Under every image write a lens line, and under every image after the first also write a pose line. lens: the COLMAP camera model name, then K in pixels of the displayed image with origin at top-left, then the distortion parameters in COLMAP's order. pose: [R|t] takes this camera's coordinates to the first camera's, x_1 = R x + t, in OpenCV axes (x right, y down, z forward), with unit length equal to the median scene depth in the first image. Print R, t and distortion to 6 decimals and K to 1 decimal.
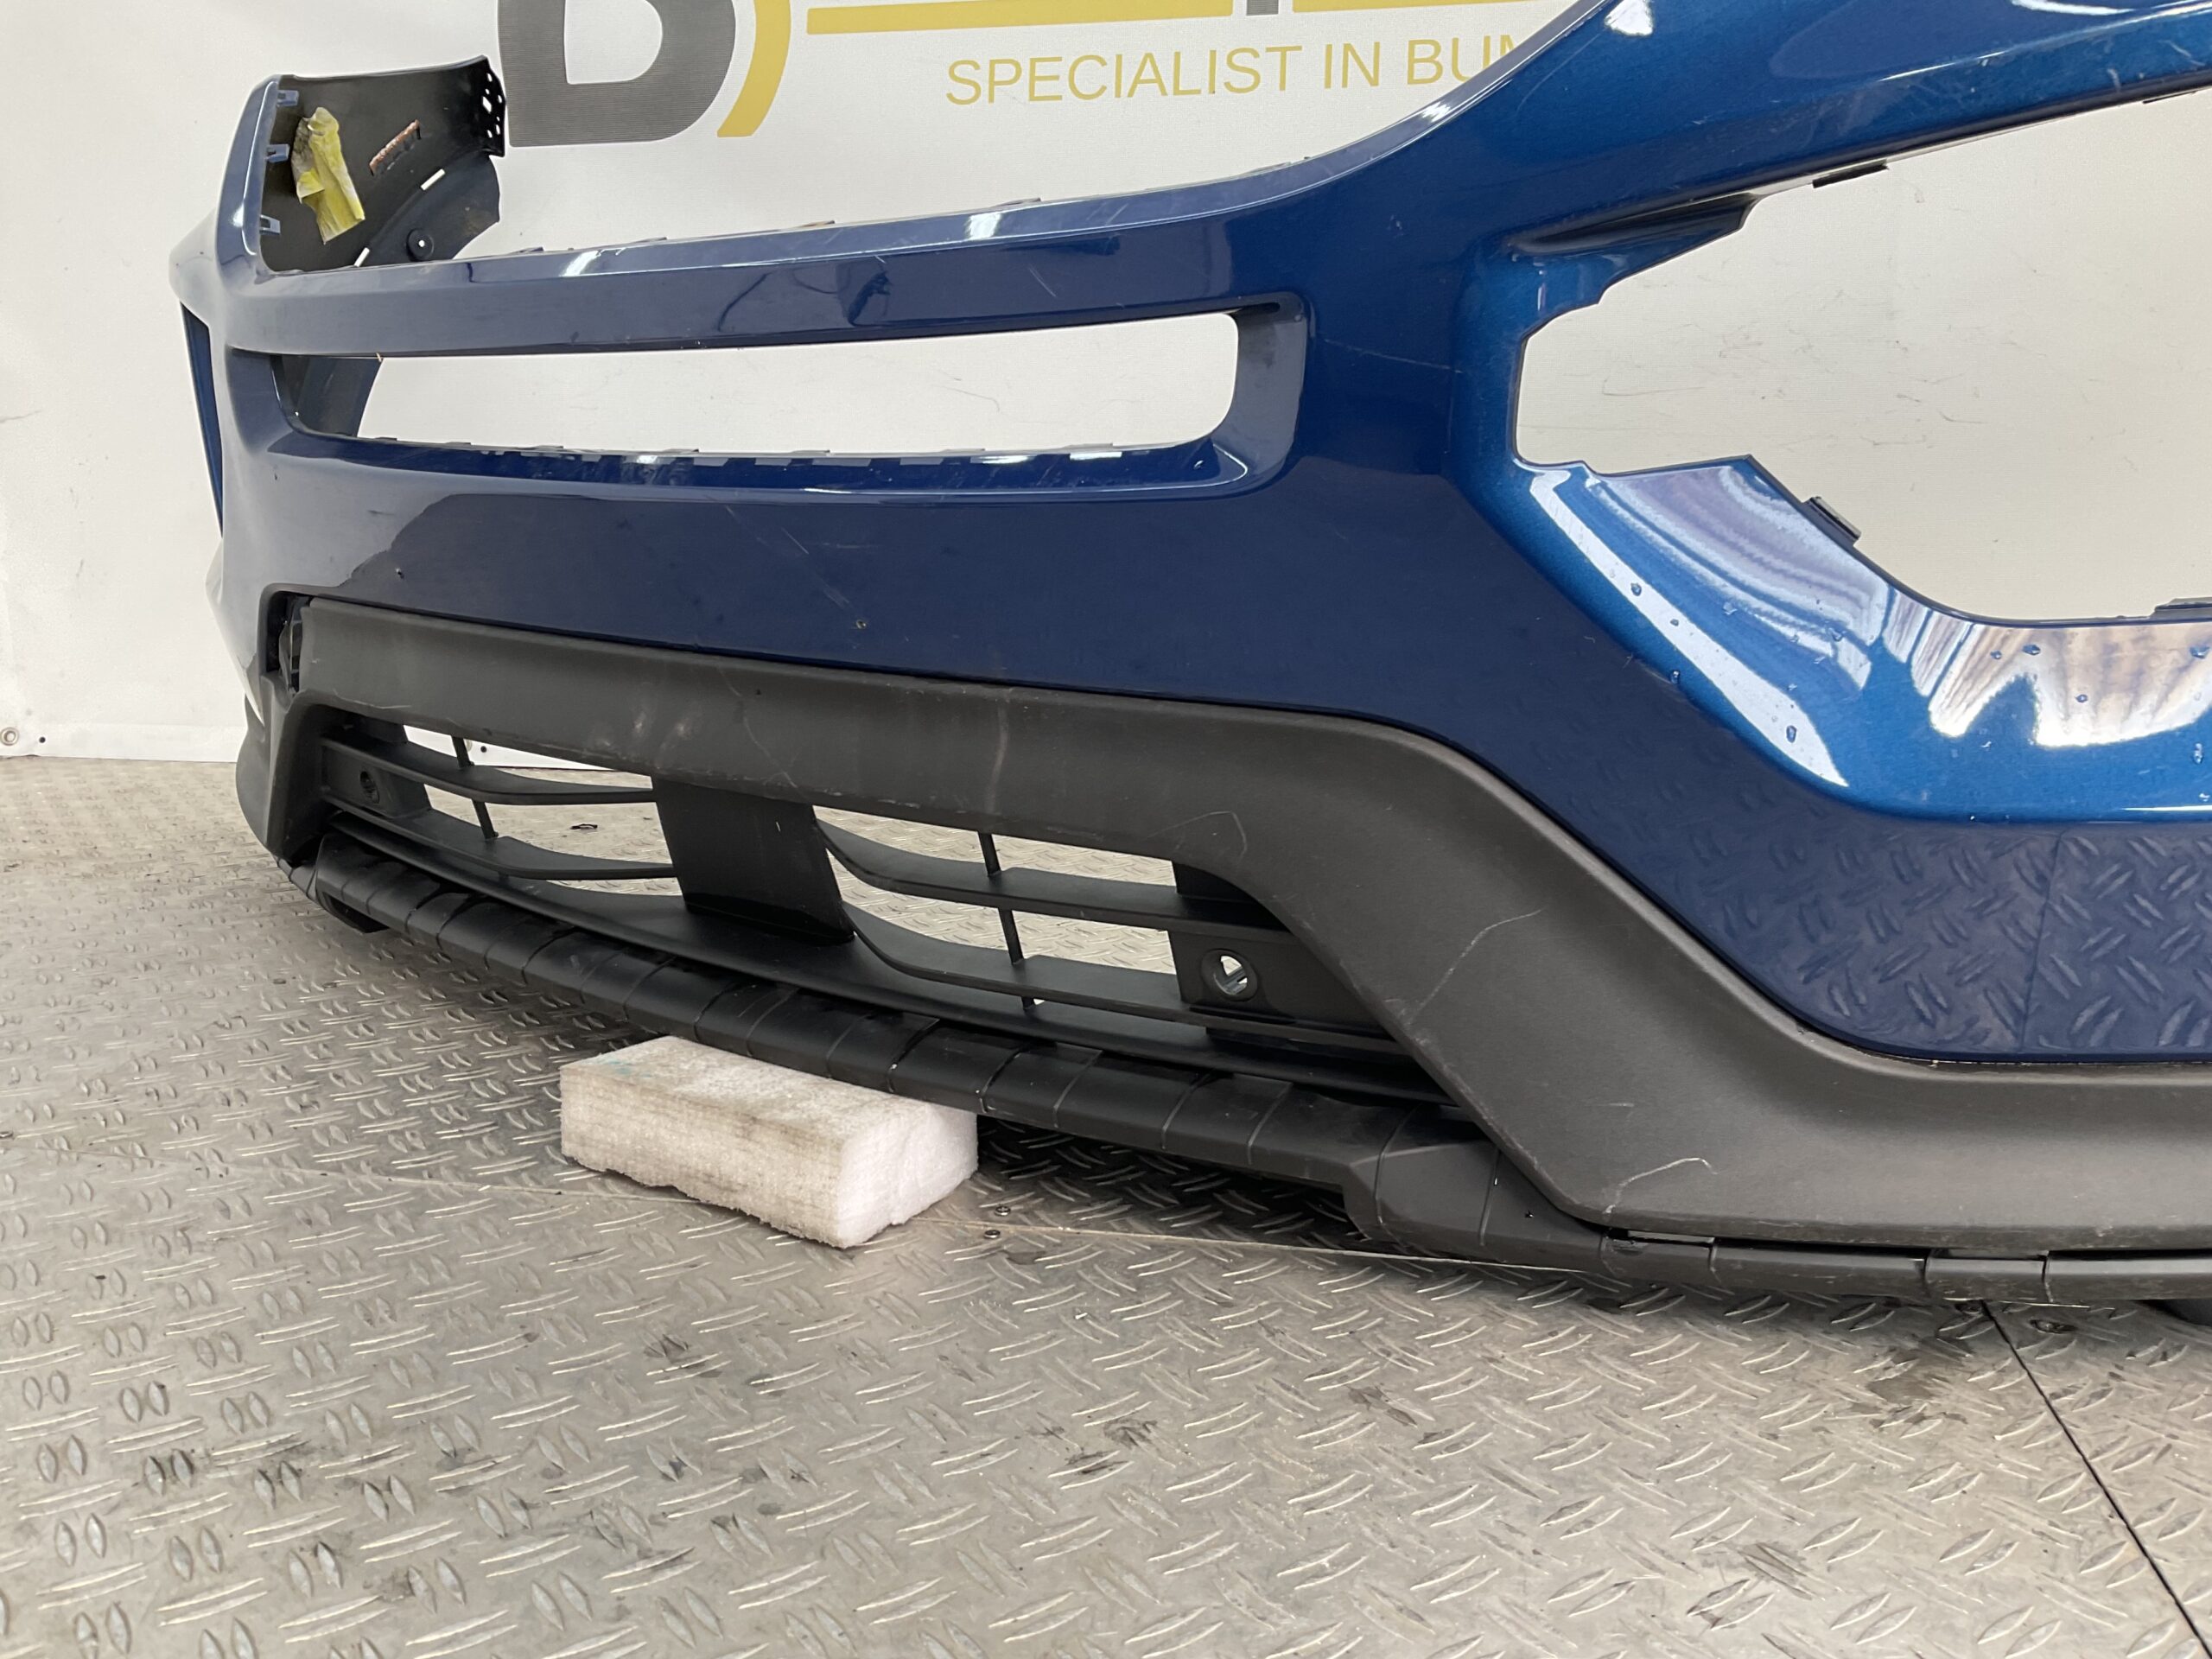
lens RADIAL K [[1831.6, 0, 1106.0], [0, 1831.6, 829.5], [0, 0, 1]] dist [0.103379, -0.193714]
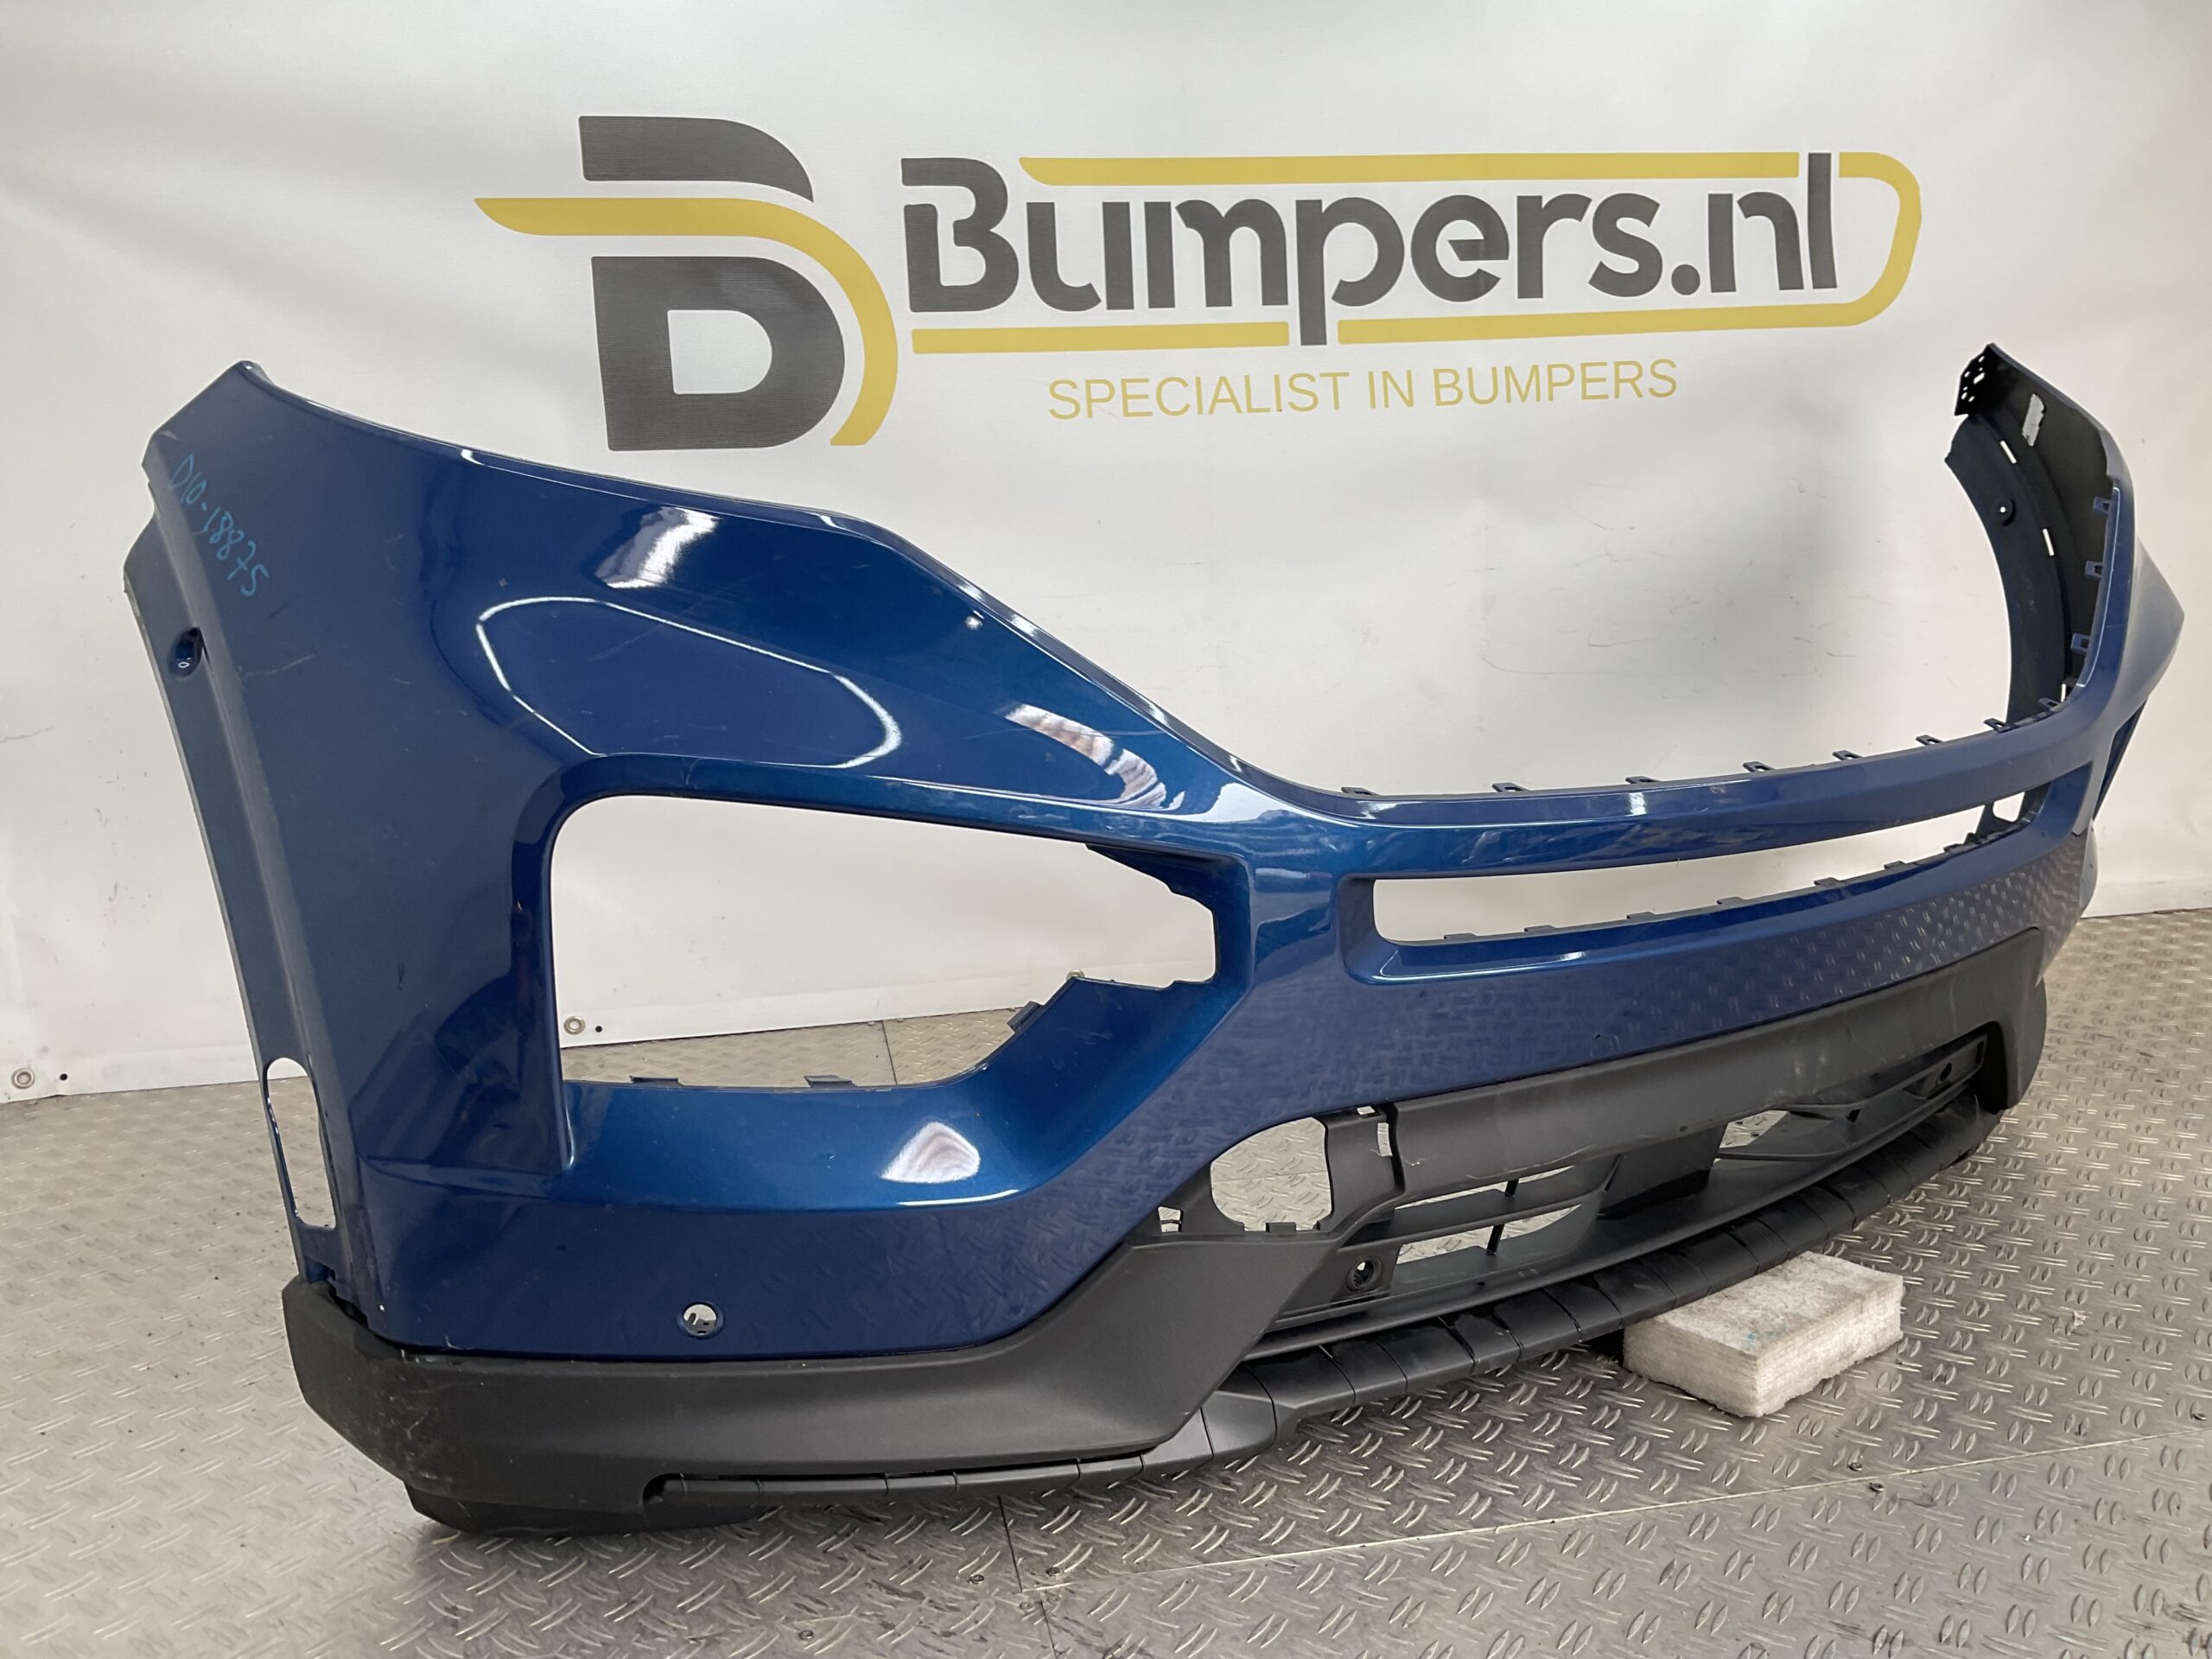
lens RADIAL K [[1857.1, 0, 1111.1], [0, 1857.1, 819.3], [0, 0, 1]] dist [0.065650, -0.117331]
pose [[0.928161, -0.098901, 0.358798, -0.995589], [0.101139, 0.994793, 0.012579, -0.334547], [-0.358173, 0.024613, 0.933331, -0.119333]]
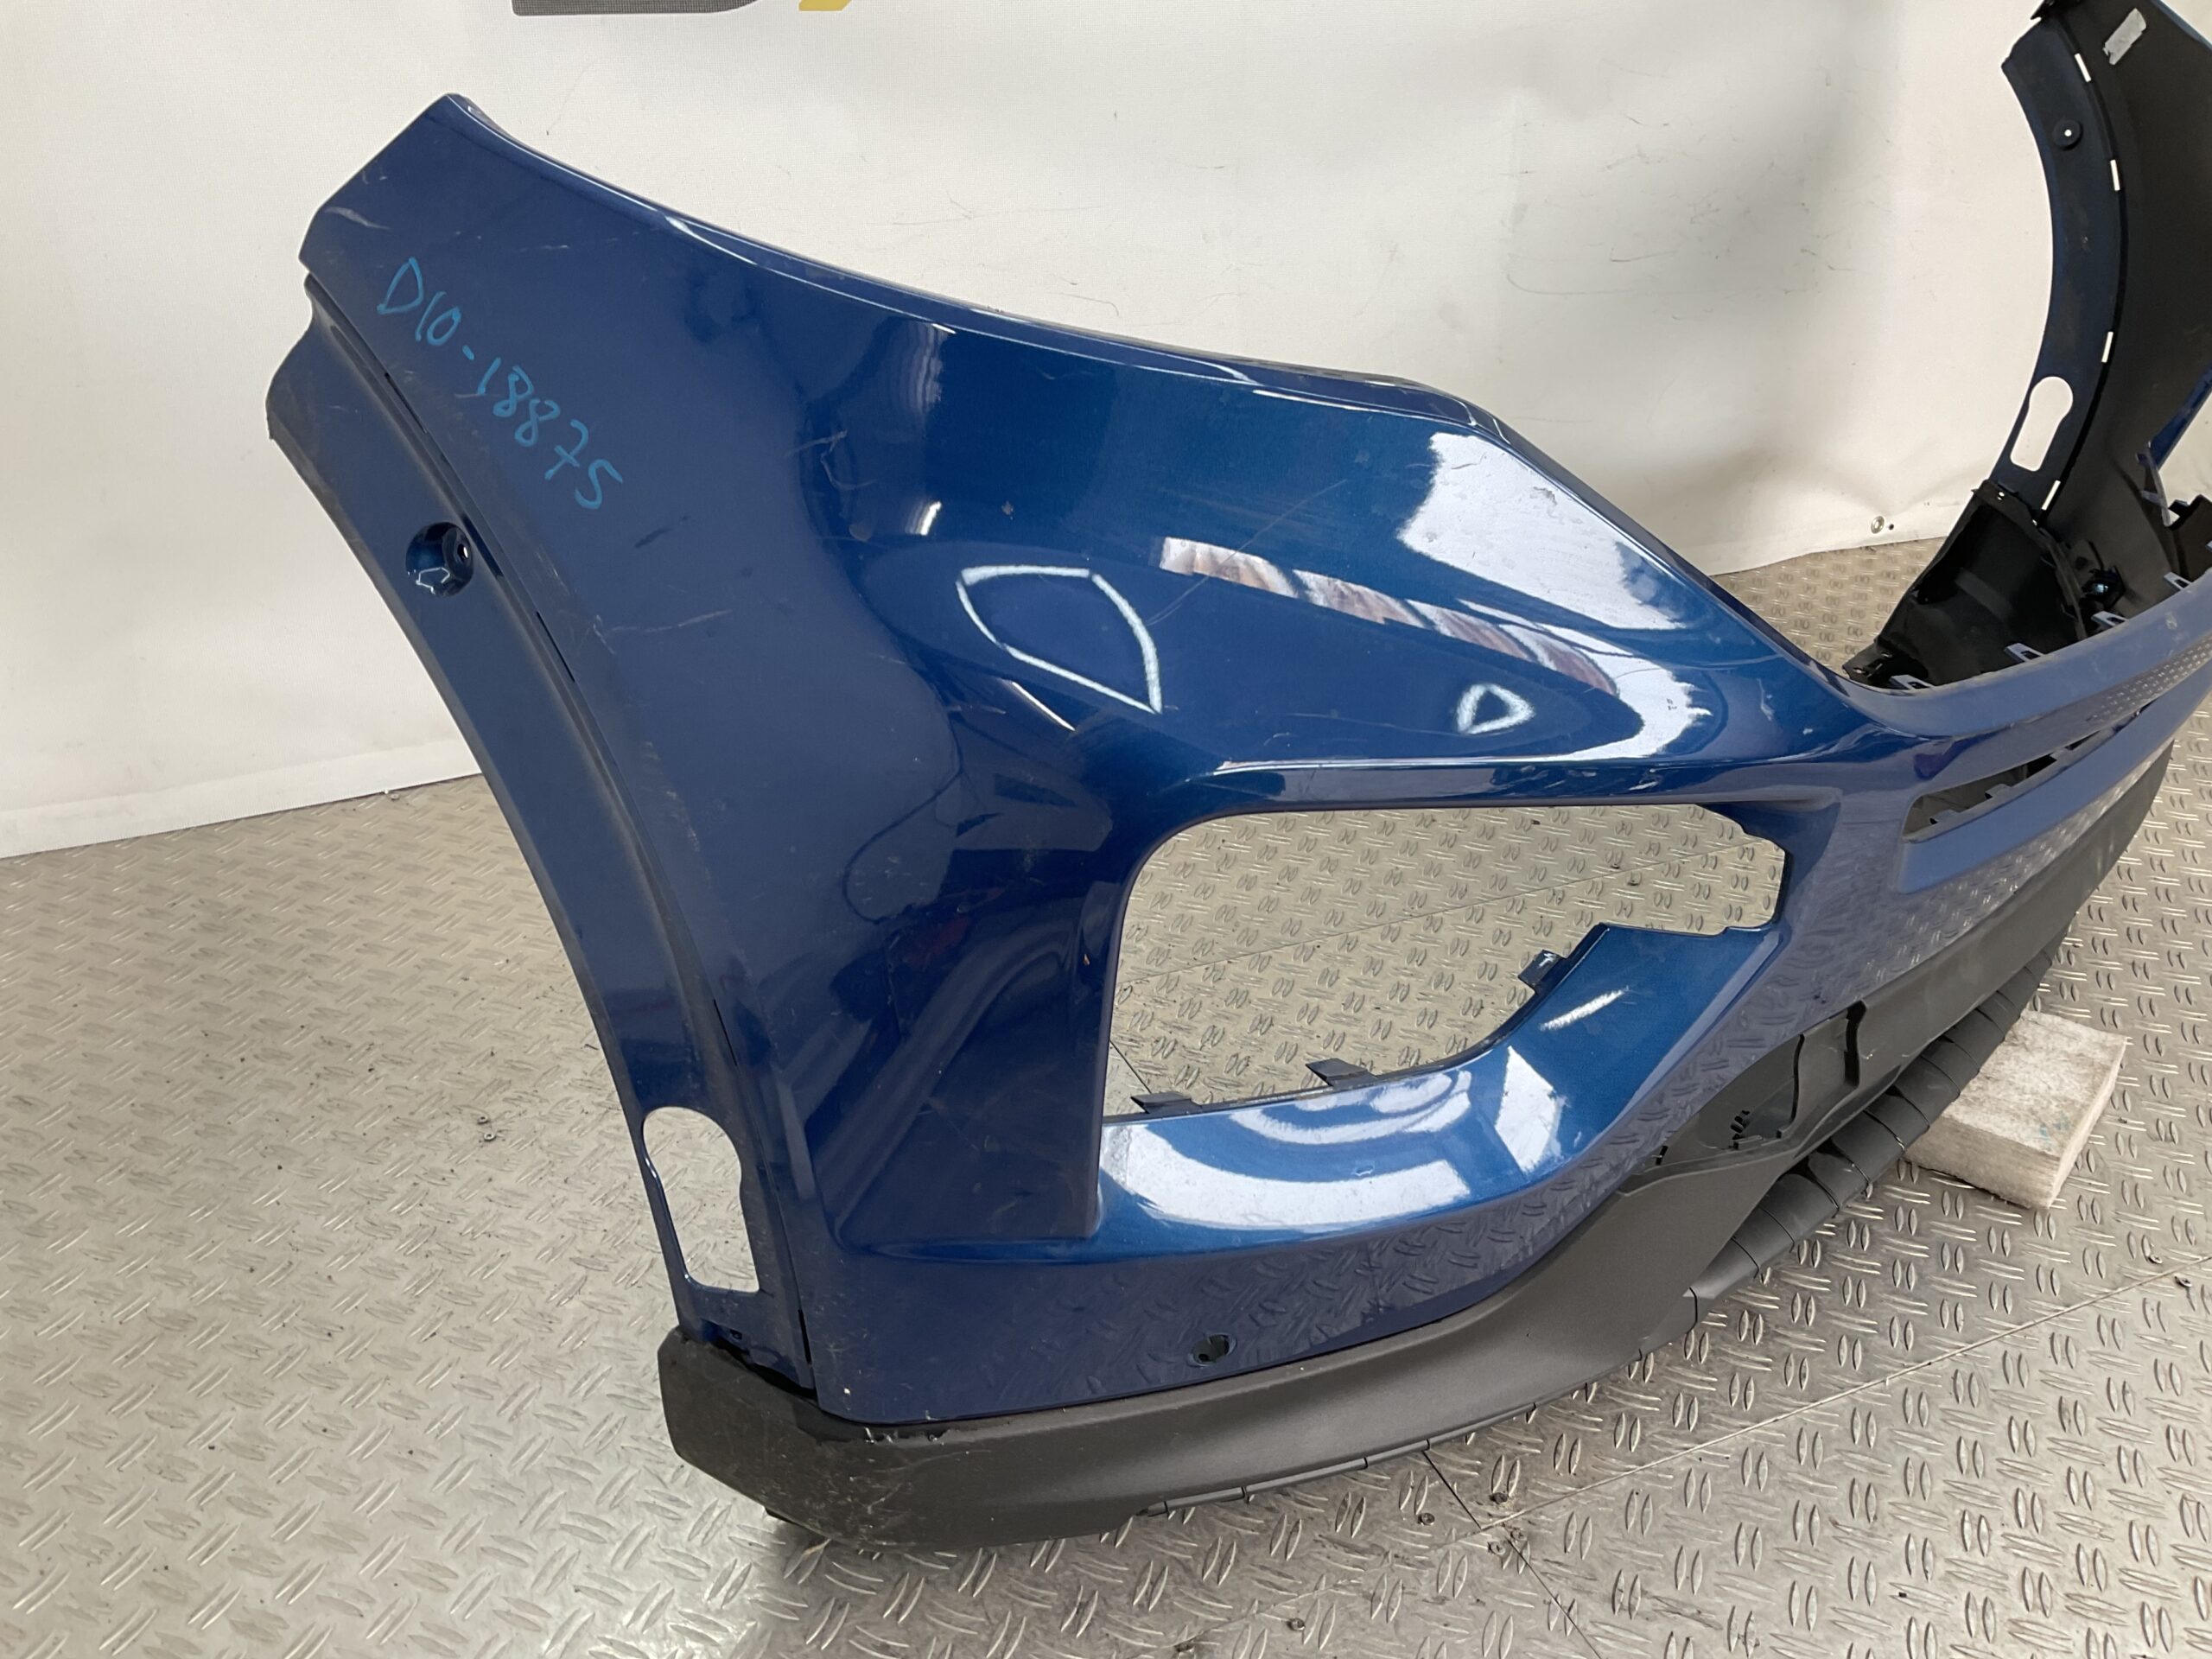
lens RADIAL K [[1857.1, 0, 1111.1], [0, 1857.1, 819.3], [0, 0, 1]] dist [0.065650, -0.117331]
pose [[0.819684, -0.255306, 0.512773, -1.325824], [0.088964, 0.941058, 0.326335, -0.630082], [-0.565865, -0.221874, 0.794083, 0.366374]]
